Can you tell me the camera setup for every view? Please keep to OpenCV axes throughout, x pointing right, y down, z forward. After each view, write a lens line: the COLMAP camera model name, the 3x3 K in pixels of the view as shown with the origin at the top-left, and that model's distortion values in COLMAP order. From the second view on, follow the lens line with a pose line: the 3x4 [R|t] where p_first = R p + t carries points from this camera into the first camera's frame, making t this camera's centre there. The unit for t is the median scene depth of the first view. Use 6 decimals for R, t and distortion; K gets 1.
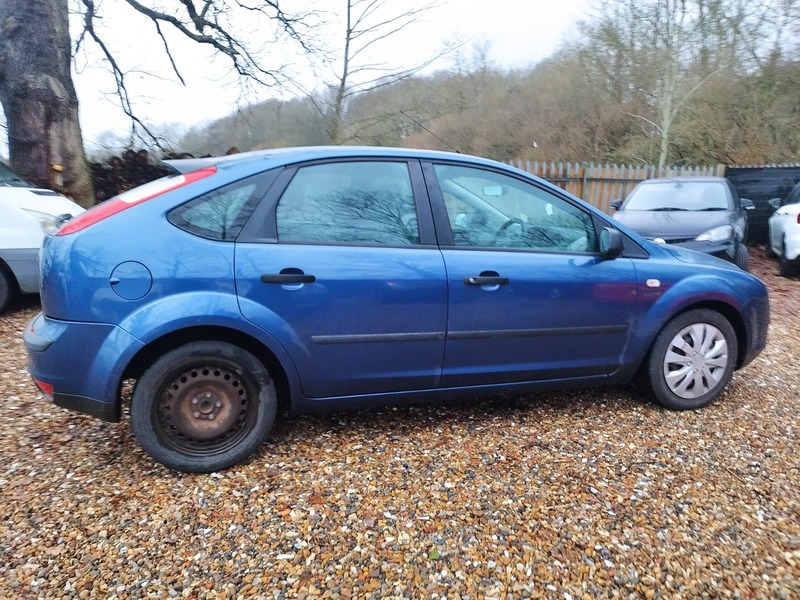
lens RADIAL K [[577.4, 0, 400.0], [0, 577.4, 295.7], [0, 0, 1]] dist [0.020131, -0.006052]
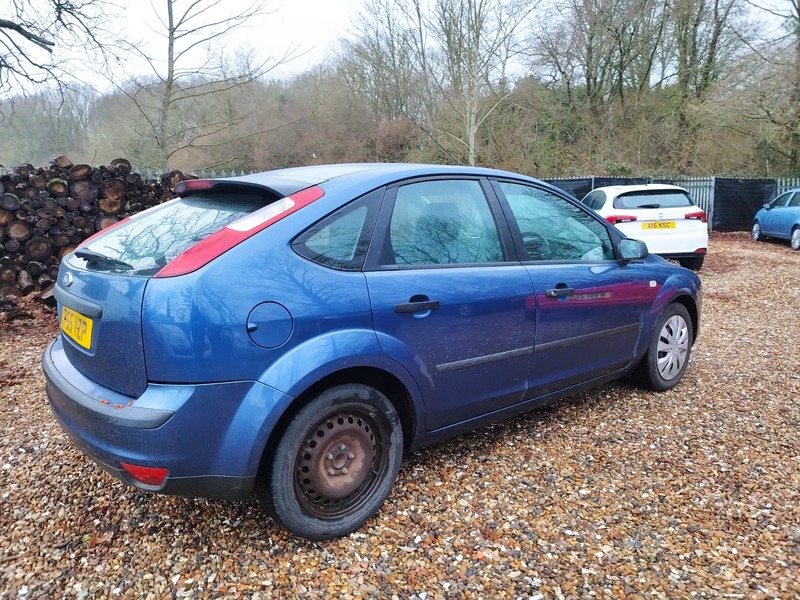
lens RADIAL K [[580.6, 0, 400.0], [0, 580.6, 300.0], [0, 0, 1]] dist [0.014942, -0.002868]
pose [[0.921041, -0.080568, 0.381041, -0.544513], [0.084633, 0.996393, 0.006106, -0.045796], [-0.380159, 0.026625, 0.924538, 0.140371]]
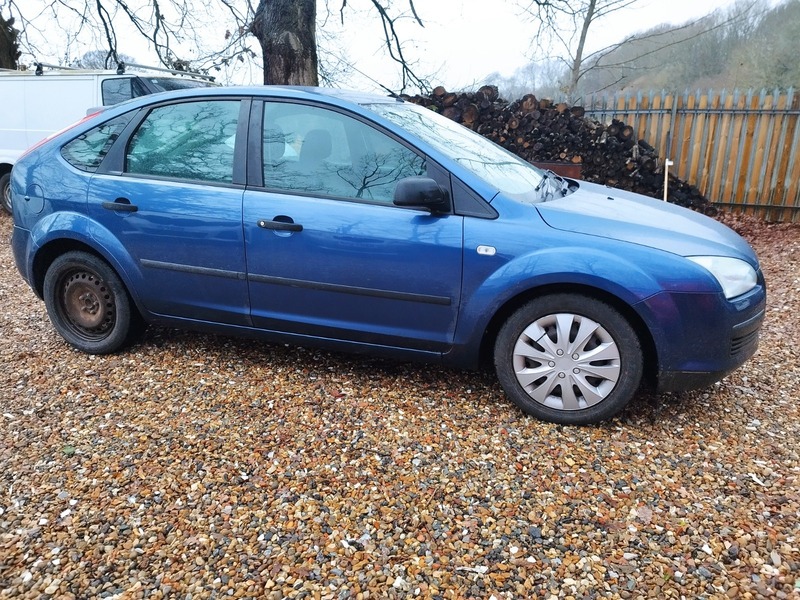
lens RADIAL K [[588.4, 0, 410.0], [0, 588.4, 303.1], [0, 0, 1]] dist [0.006432, -0.006336]
pose [[0.813341, 0.162020, -0.558771, 0.935206], [-0.101911, 0.985267, 0.137346, -0.058169], [0.572792, -0.054764, 0.817870, 0.328081]]
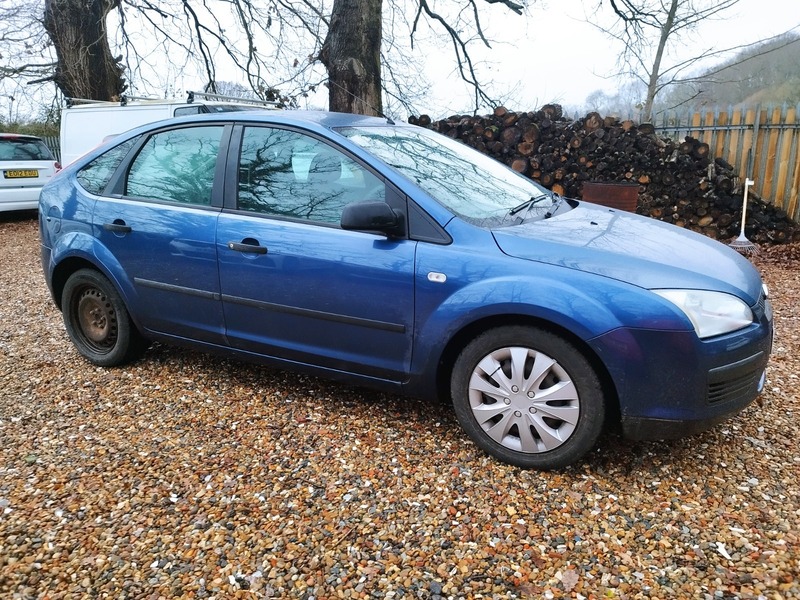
lens RADIAL K [[590.3, 0, 405.1], [0, 590.3, 299.8], [0, 0, 1]] dist [0.005666, -0.004951]
pose [[0.706849, 0.160787, -0.688848, 1.079120], [-0.111236, 0.986974, 0.116231, -0.088349], [0.698563, -0.005533, 0.715527, 0.493535]]
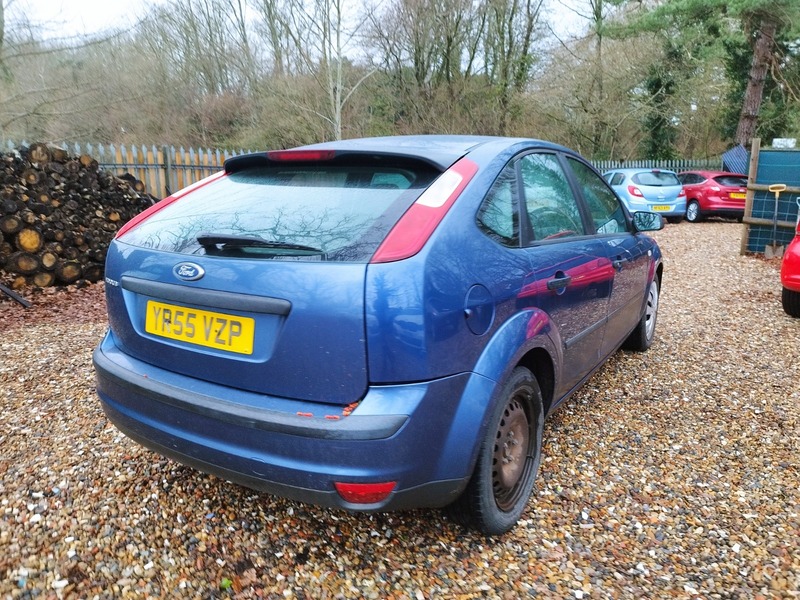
lens RADIAL K [[580.6, 0, 400.0], [0, 580.6, 300.0], [0, 0, 1]] dist [0.014942, -0.002868]
pose [[0.757916, -0.145912, 0.635824, -0.917697], [0.131088, 0.988849, 0.070666, -0.094650], [-0.639045, 0.029790, 0.768592, 0.432777]]
